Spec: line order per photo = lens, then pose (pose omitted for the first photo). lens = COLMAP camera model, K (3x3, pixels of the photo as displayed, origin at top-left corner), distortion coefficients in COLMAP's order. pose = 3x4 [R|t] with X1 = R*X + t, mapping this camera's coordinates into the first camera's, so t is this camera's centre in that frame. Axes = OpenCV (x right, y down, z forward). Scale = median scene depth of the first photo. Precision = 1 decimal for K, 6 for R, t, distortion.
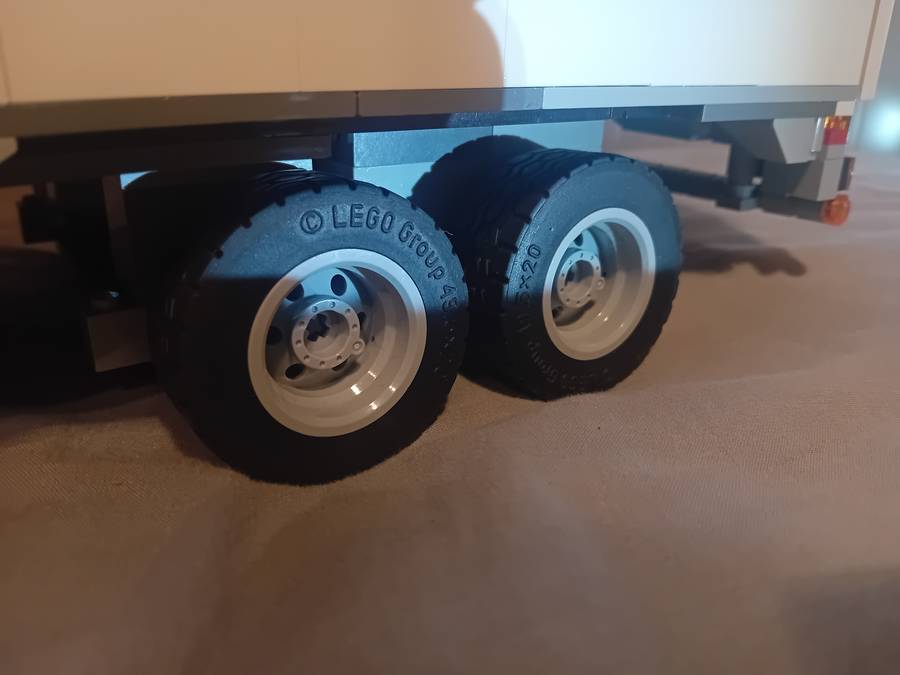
lens RADIAL K [[718.6, 0, 453.1], [0, 718.6, 333.1], [0, 0, 1]] dist [0.101054, -0.204254]
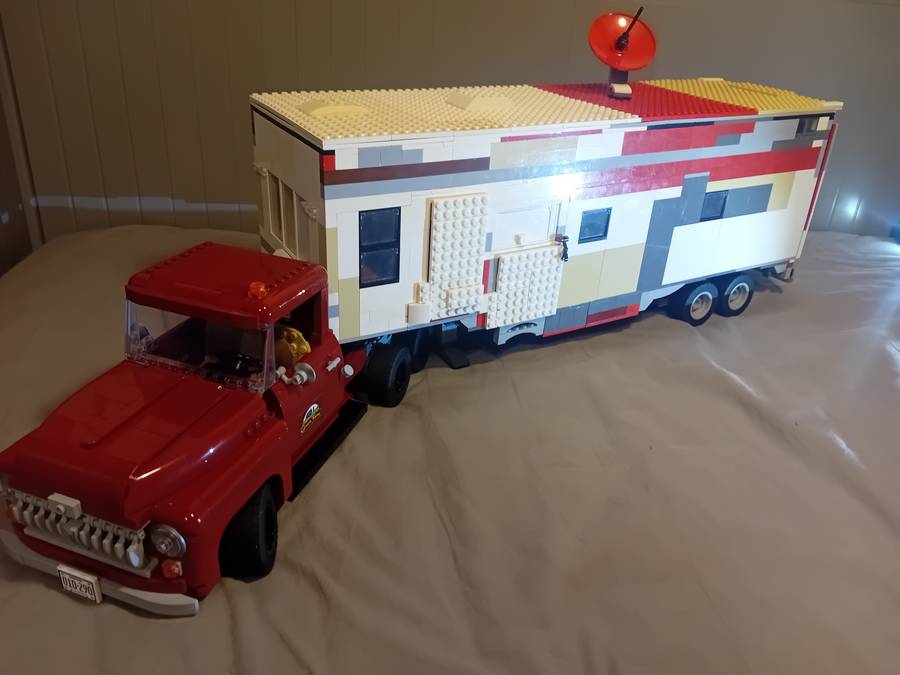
lens RADIAL K [[718.6, 0, 453.1], [0, 718.6, 333.1], [0, 0, 1]] dist [0.101054, -0.204254]
pose [[0.996463, 0.068190, -0.049101, -1.564997], [-0.063856, 0.994333, 0.084992, -0.111534], [0.054619, -0.081556, 0.995171, -4.345064]]
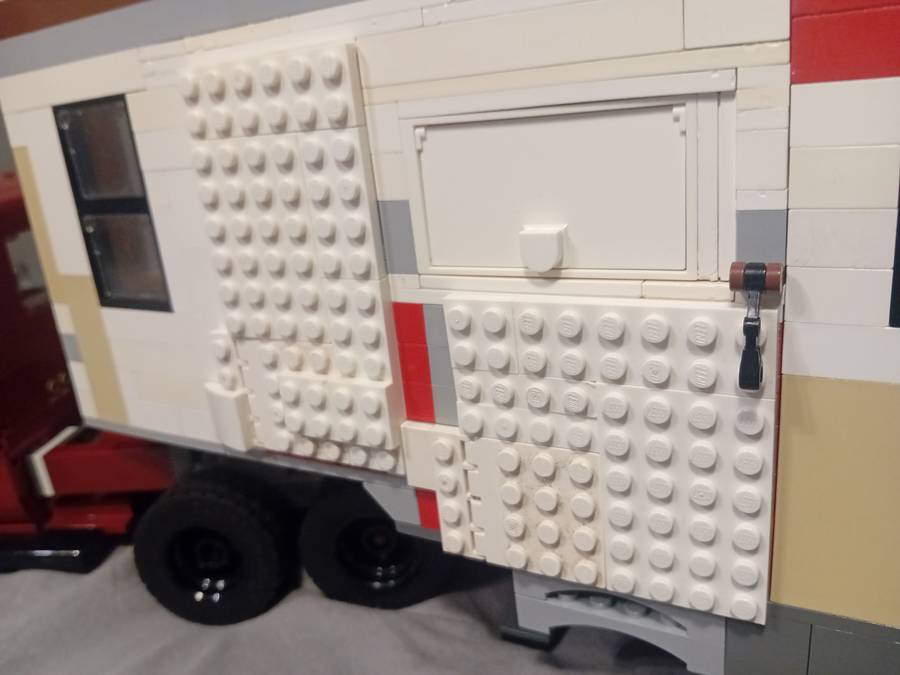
lens RADIAL K [[718.6, 0, 453.1], [0, 718.6, 333.1], [0, 0, 1]] dist [0.101054, -0.204254]
pose [[0.440904, 0.215967, -0.871184, -0.622358], [-0.232172, 0.965027, 0.121729, -0.289427], [0.867006, 0.148594, 0.475626, -0.950316]]
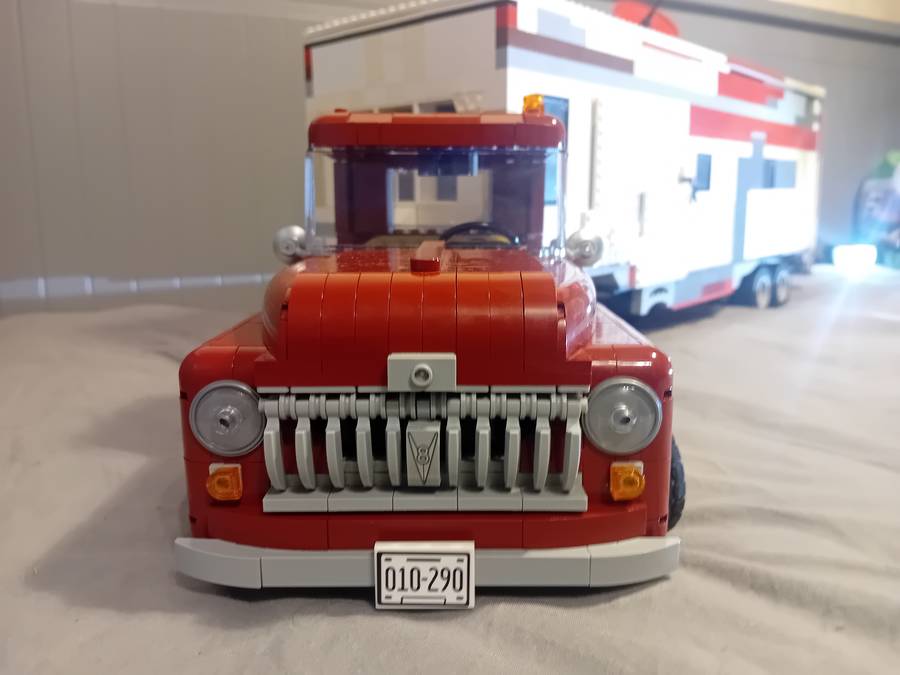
lens RADIAL K [[718.6, 0, 453.1], [0, 718.6, 333.1], [0, 0, 1]] dist [0.101054, -0.204254]
pose [[0.970228, -0.076221, 0.229887, -3.119554], [0.121180, 0.974607, -0.188298, 0.895410], [-0.209697, 0.210550, 0.954828, -3.197861]]
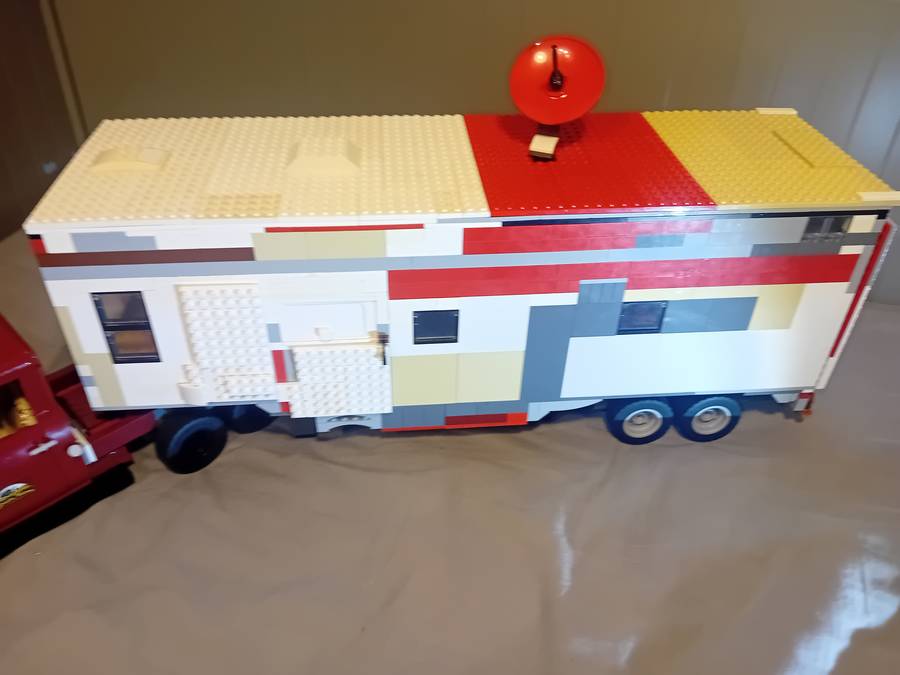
lens RADIAL K [[718.6, 0, 453.1], [0, 718.6, 333.1], [0, 0, 1]] dist [0.101054, -0.204254]
pose [[0.868348, 0.301025, -0.394153, 0.388304], [-0.189630, 0.935866, 0.296976, -1.400210], [0.458271, -0.183135, 0.869741, -3.010255]]
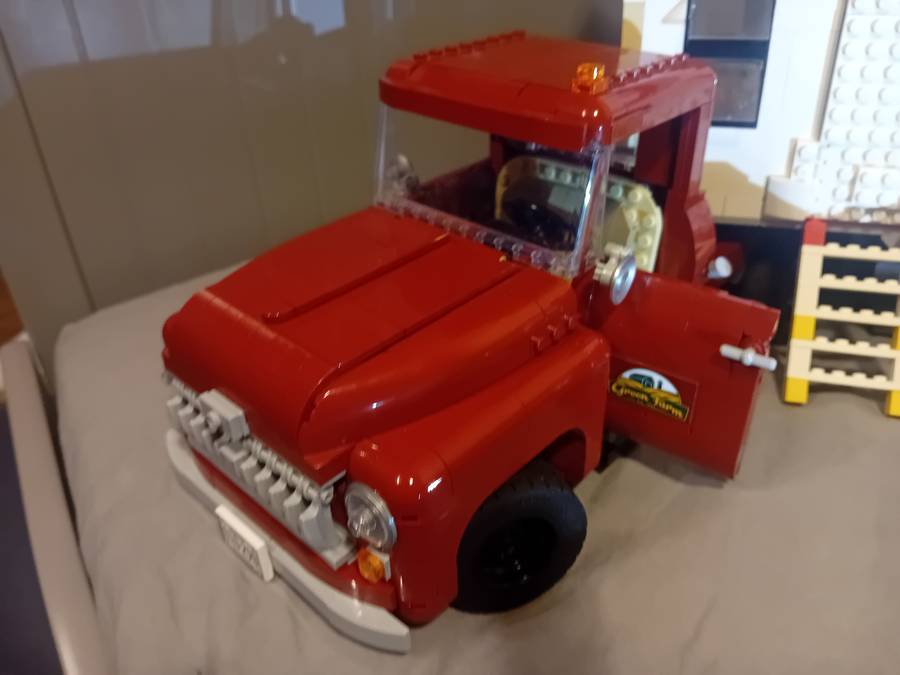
lens RADIAL K [[718.6, 0, 453.1], [0, 718.6, 333.1], [0, 0, 1]] dist [0.101054, -0.204254]
pose [[0.872695, 0.223555, -0.434081, -1.961504], [-0.137217, 0.965489, 0.221366, 0.218243], [0.468588, -0.133621, 0.873253, -3.062302]]
